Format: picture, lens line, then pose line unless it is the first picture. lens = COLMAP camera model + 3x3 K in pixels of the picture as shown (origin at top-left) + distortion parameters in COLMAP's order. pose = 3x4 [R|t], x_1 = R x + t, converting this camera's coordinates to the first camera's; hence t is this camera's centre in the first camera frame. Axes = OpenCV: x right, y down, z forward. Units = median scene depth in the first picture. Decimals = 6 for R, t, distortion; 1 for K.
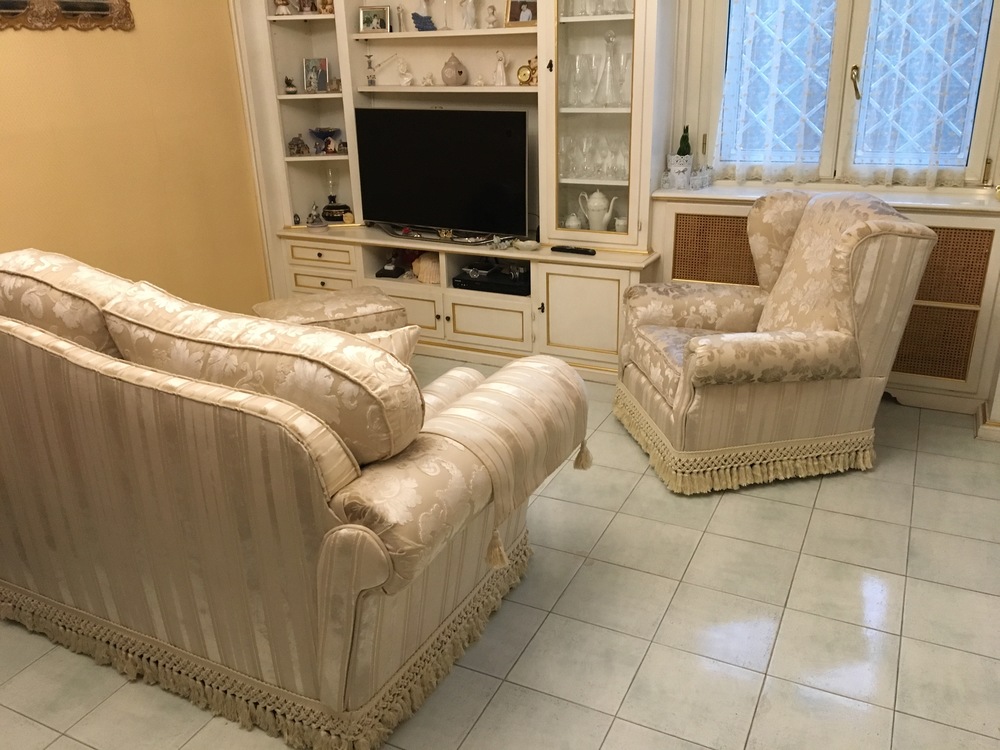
lens RADIAL K [[836.6, 0, 500.0], [0, 836.6, 375.0], [0, 0, 1]] dist [0.098637, -0.146200]
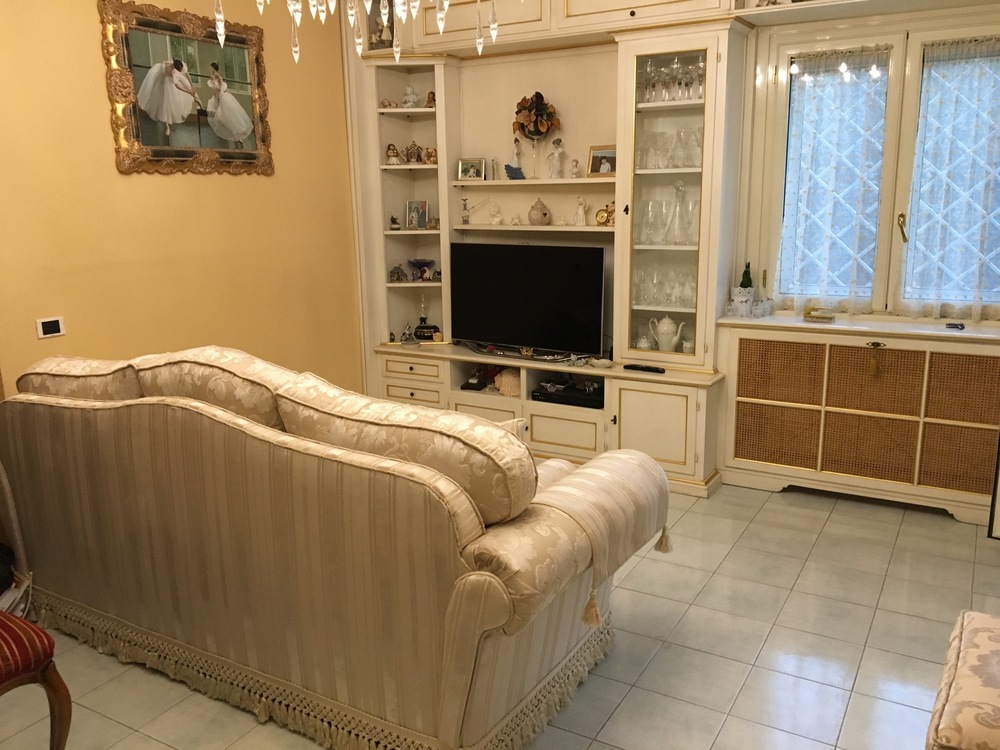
lens RADIAL K [[836.6, 0, 500.0], [0, 836.6, 375.0], [0, 0, 1]] dist [0.098637, -0.146200]
pose [[0.997815, 0.028183, -0.059761, -0.046228], [-0.037090, 0.987435, -0.153611, 0.046494], [0.054681, 0.155492, 0.986323, -0.123475]]
